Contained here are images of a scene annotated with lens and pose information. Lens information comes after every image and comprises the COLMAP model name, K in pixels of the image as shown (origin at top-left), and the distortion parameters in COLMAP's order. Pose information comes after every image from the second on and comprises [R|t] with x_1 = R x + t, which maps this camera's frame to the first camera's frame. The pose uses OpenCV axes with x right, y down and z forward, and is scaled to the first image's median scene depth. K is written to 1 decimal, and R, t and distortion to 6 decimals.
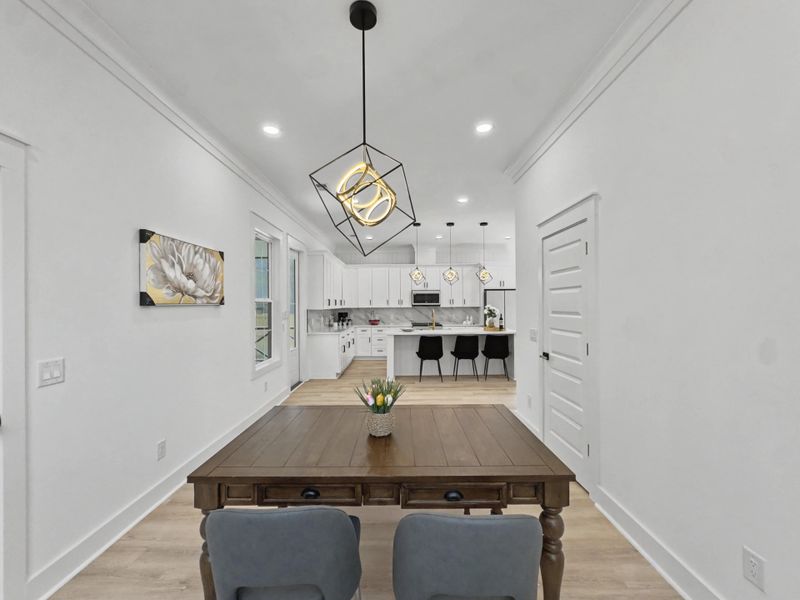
lens RADIAL K [[328.8, 0, 394.3], [0, 328.8, 302.9], [0, 0, 1]] dist [-0.004281, 0.000549]
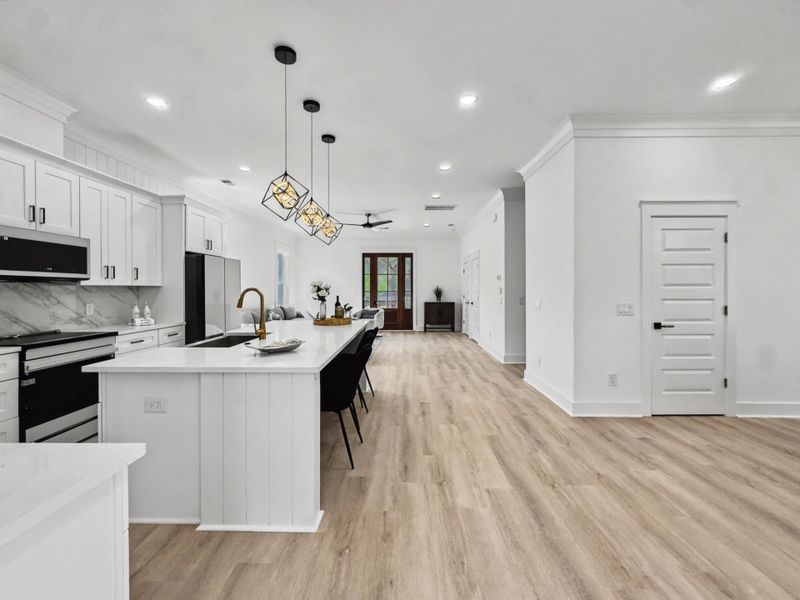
lens RADIAL K [[328.8, 0, 390.3], [0, 328.8, 291.7], [0, 0, 1]] dist [-0.004281, 0.000549]
pose [[0.009830, -0.002203, 0.999949, -0.307148], [-0.004093, 0.999989, 0.002243, 0.024789], [-0.999943, -0.004115, 0.009821, 0.914107]]
